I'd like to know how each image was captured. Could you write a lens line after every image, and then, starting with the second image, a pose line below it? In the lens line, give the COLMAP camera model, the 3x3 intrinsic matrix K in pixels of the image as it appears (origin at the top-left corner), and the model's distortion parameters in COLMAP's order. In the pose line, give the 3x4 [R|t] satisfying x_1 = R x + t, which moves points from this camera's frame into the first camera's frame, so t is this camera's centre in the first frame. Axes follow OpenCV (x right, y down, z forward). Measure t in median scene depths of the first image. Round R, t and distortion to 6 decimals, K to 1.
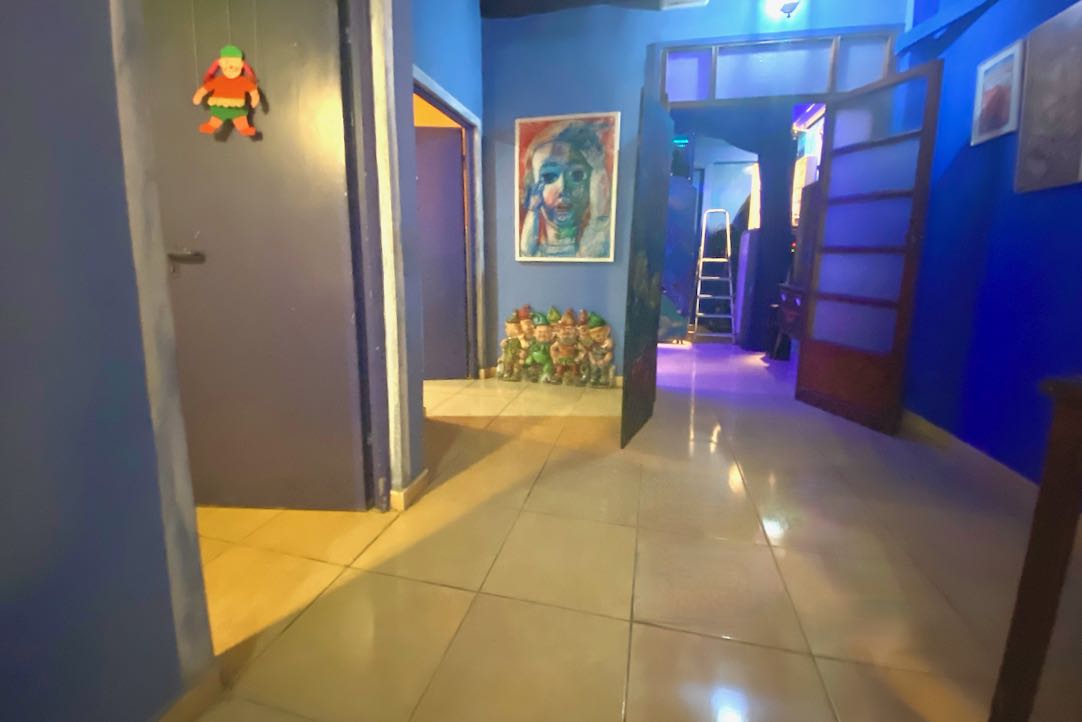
lens RADIAL K [[450.6, 0, 538.5], [0, 450.6, 341.1], [0, 0, 1]] dist [0.002322, -0.000012]
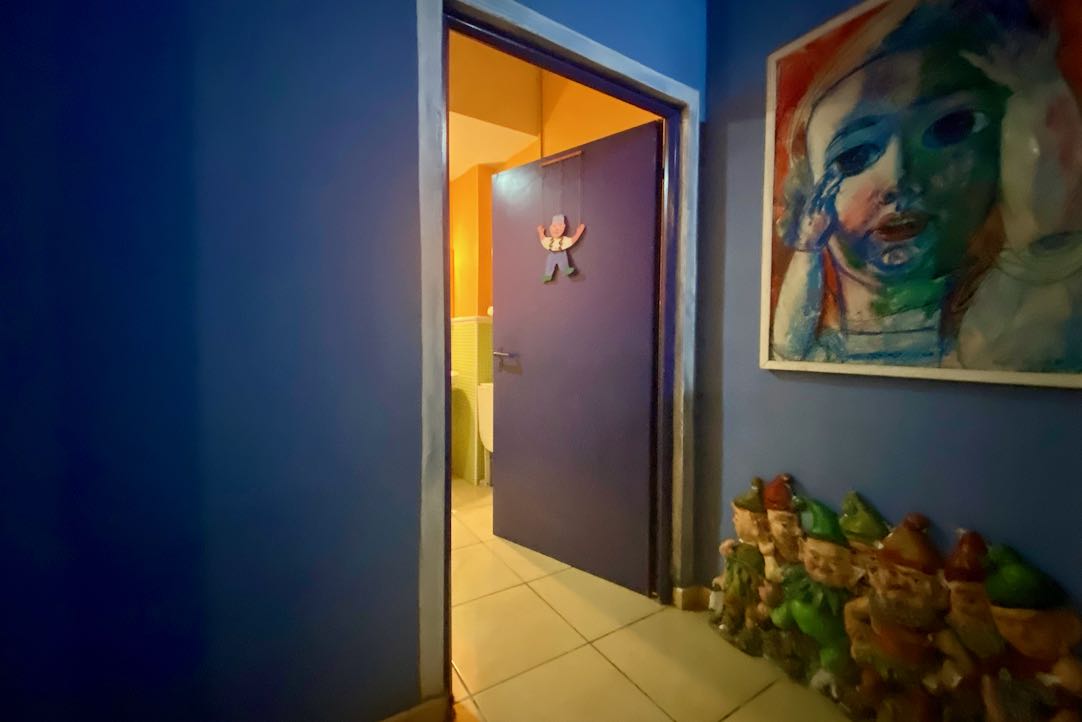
lens RADIAL K [[433.1, 0, 541.0], [0, 433.1, 361.0], [0, 0, 1]] dist [0.001410, -0.012475]
pose [[0.719455, 0.028120, -0.693970, 0.087925], [-0.125612, 0.987971, -0.090192, -0.123437], [0.683086, 0.152060, 0.714333, 0.565798]]
